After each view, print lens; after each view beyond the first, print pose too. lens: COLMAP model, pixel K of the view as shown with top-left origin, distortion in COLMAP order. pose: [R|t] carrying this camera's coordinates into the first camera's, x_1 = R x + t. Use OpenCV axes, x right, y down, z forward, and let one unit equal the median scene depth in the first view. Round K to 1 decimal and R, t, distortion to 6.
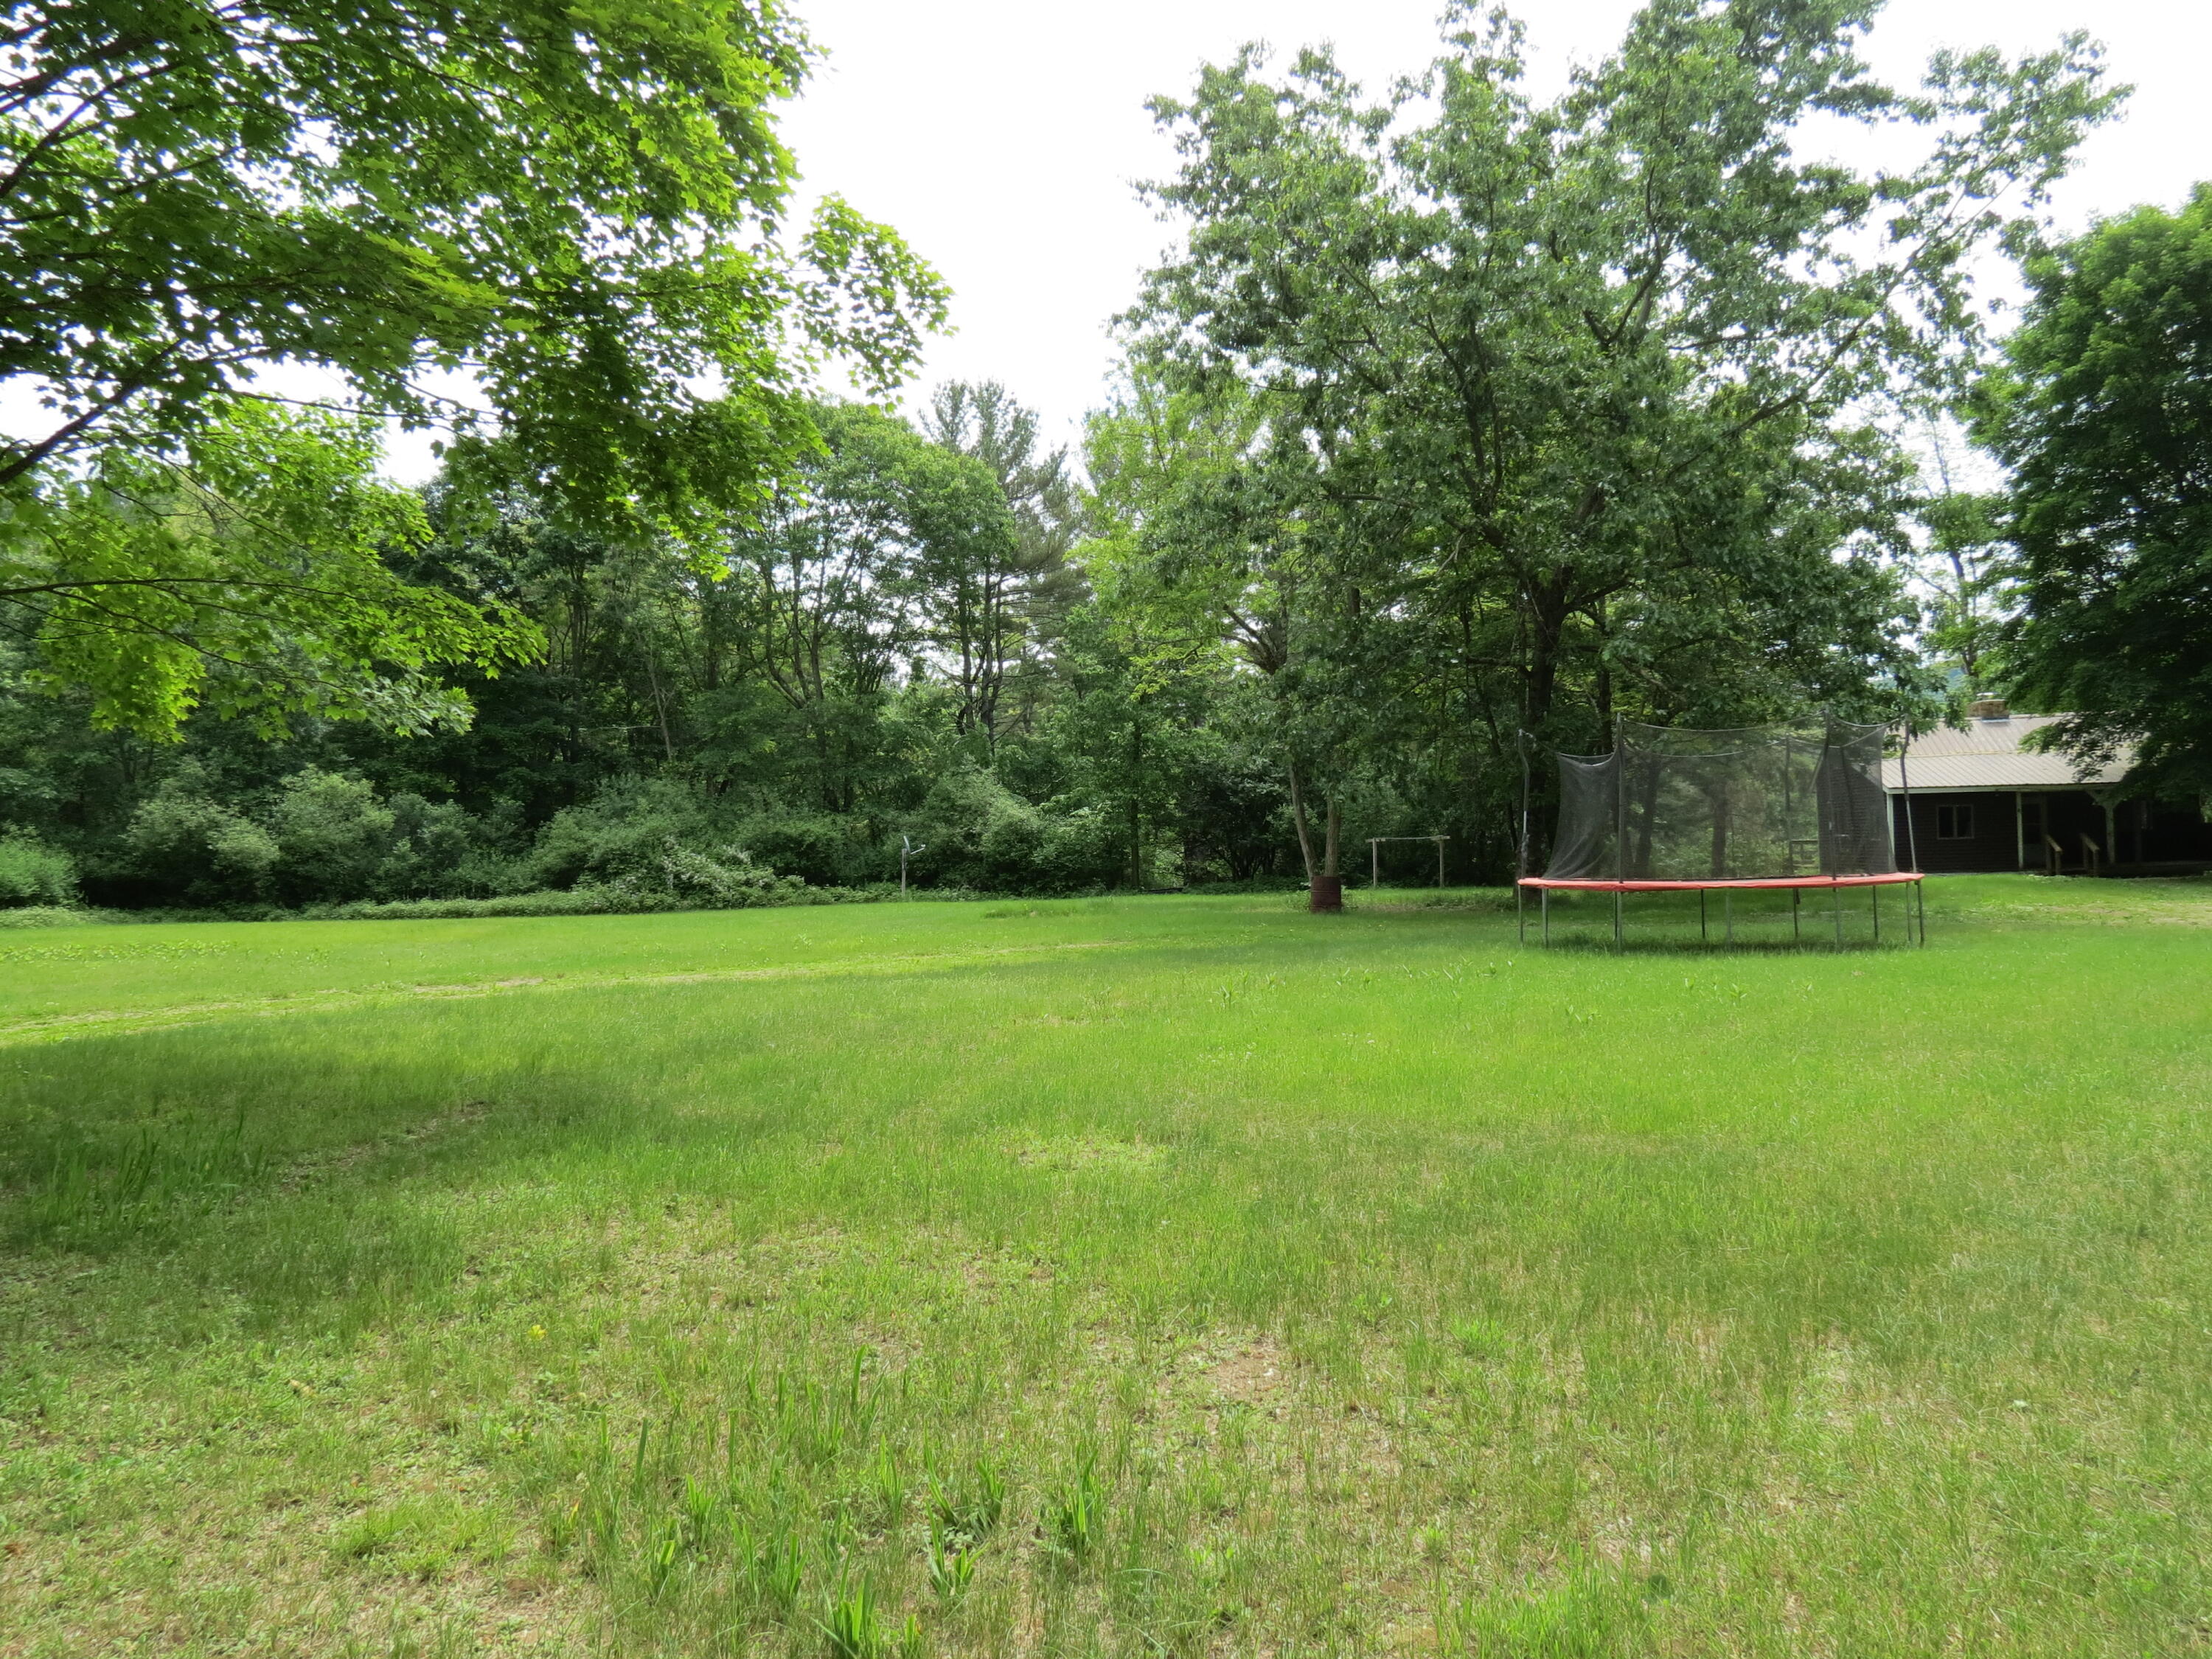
lens RADIAL K [[1543.5, 0, 1074.8], [0, 1543.5, 843.1], [0, 0, 1]] dist [-0.028768, 0.008881]
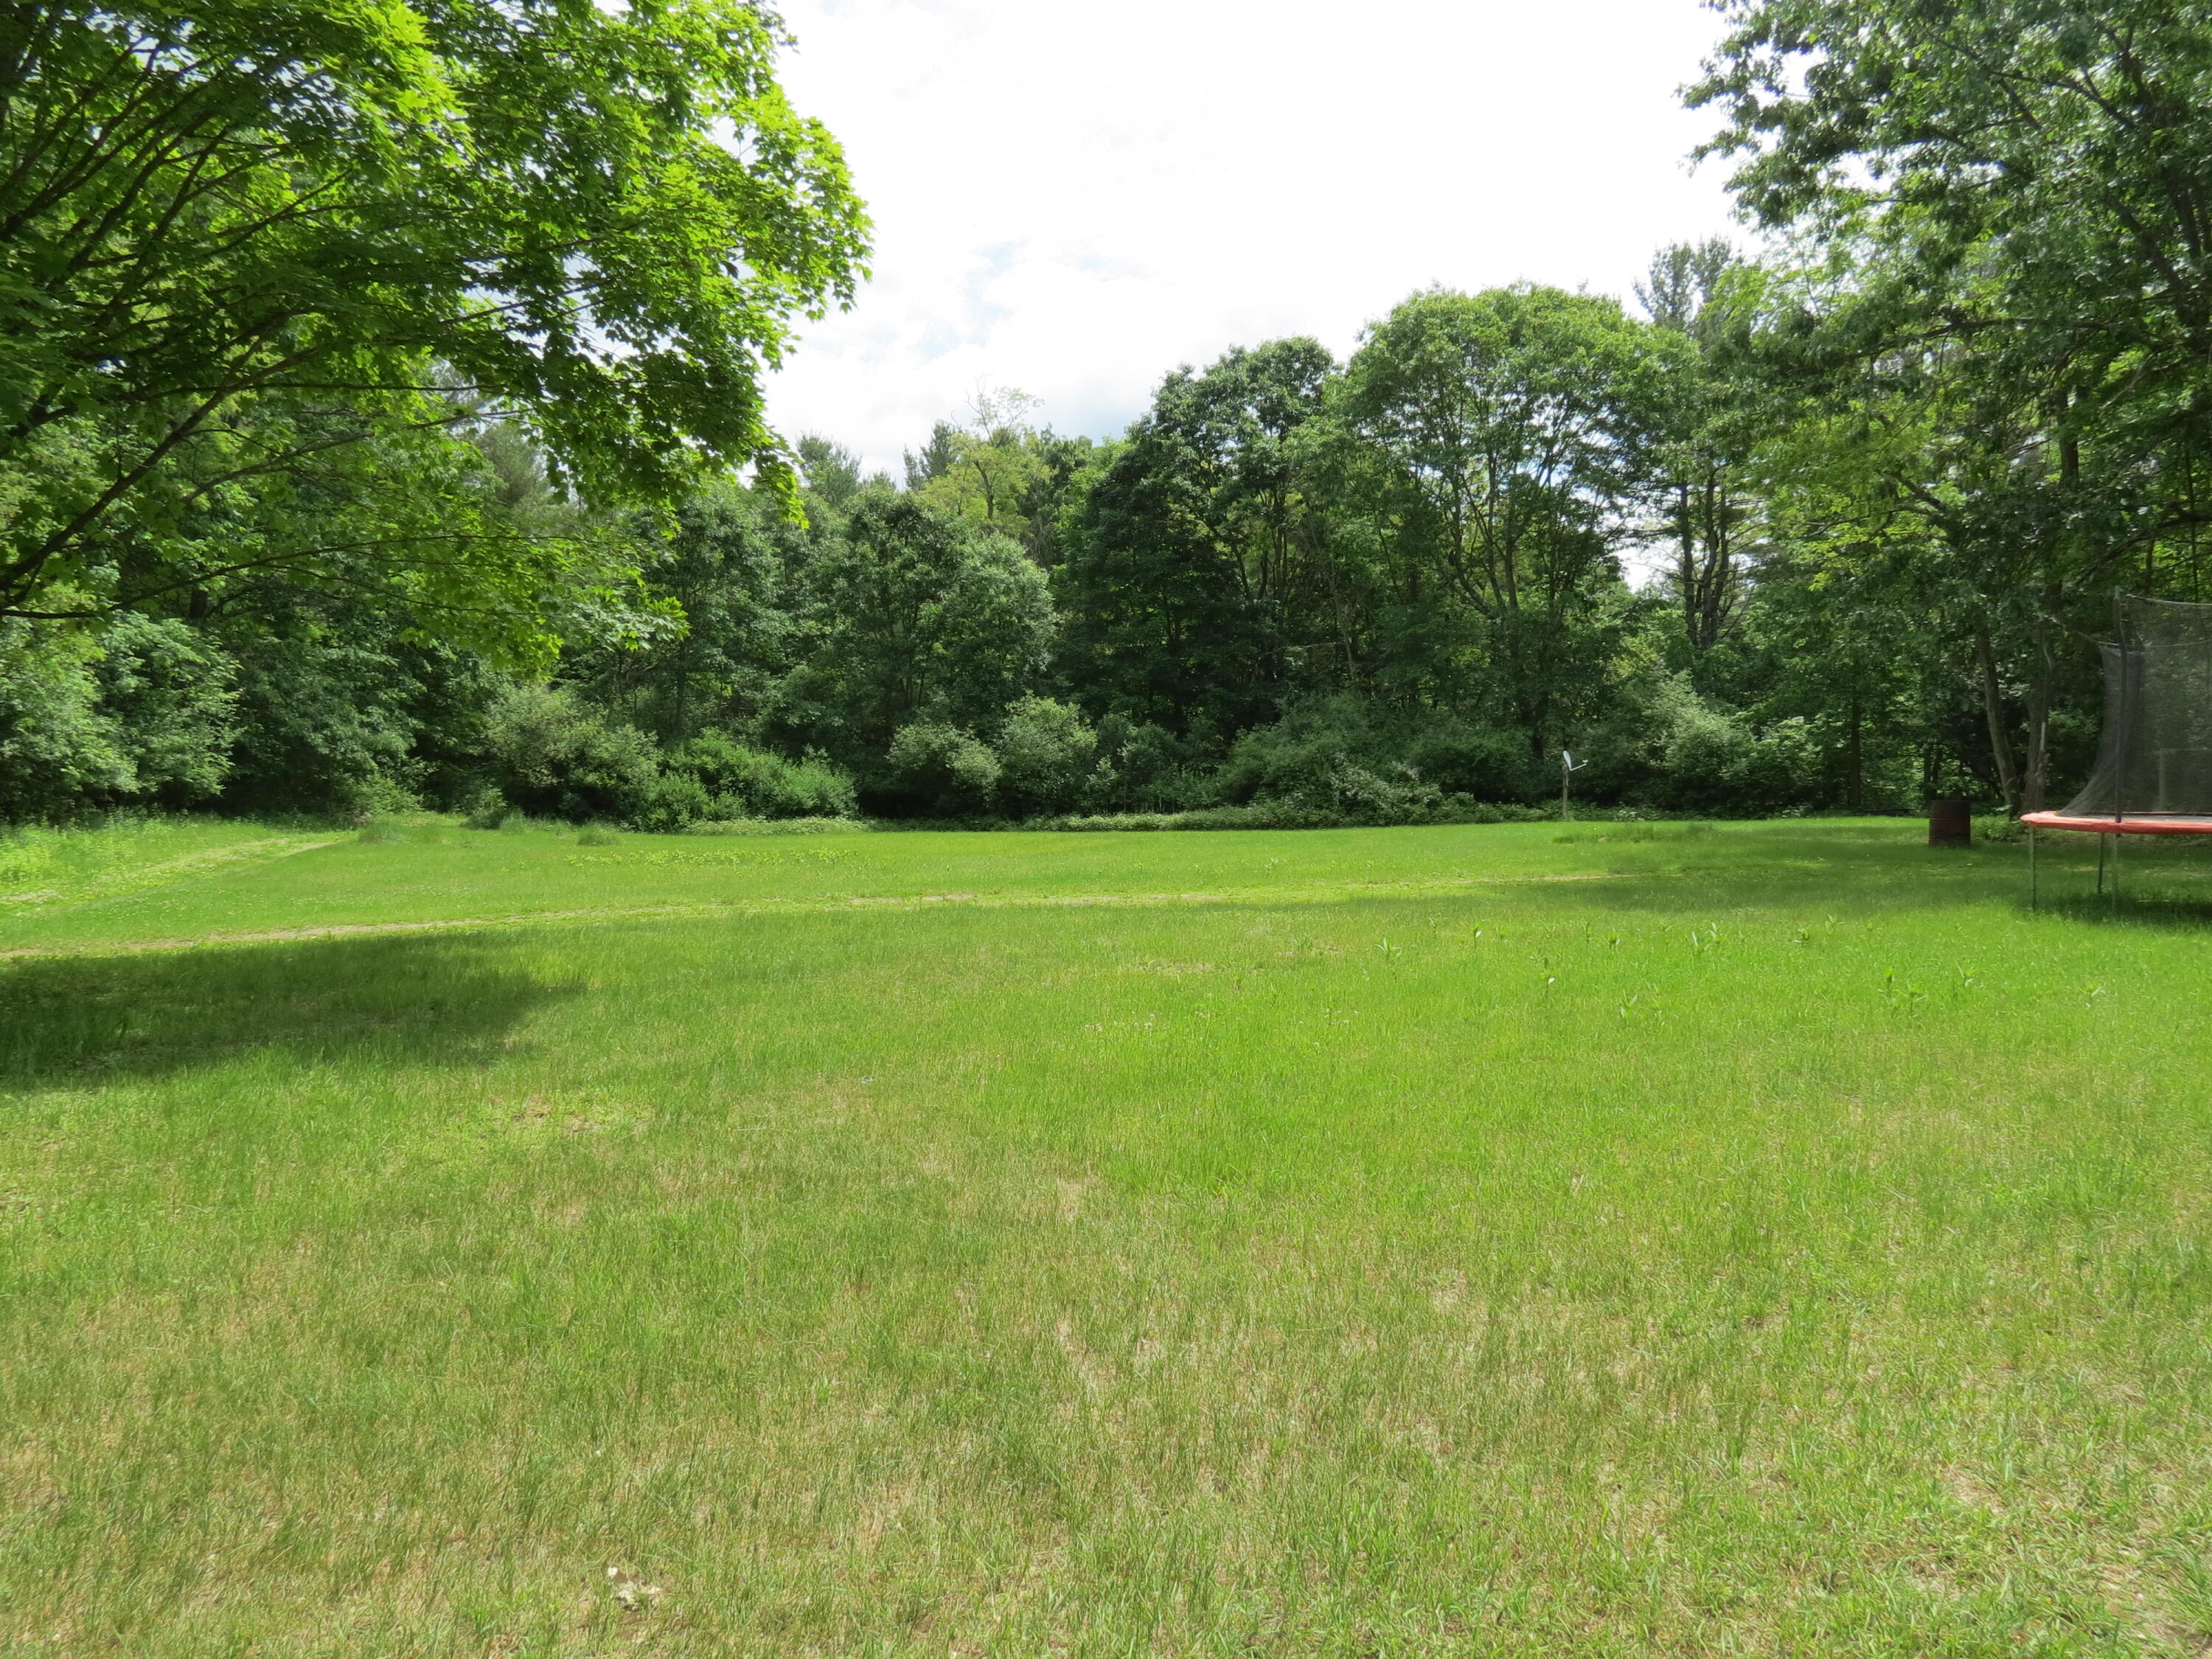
lens RADIAL K [[1543.5, 0, 1105.7], [0, 1543.5, 826.3], [0, 0, 1]] dist [-0.028768, 0.008881]
pose [[0.871100, 0.014499, -0.490891, 0.101755], [0.007842, 0.999026, 0.043423, -0.001501], [0.491043, -0.041675, 0.870138, 0.047451]]
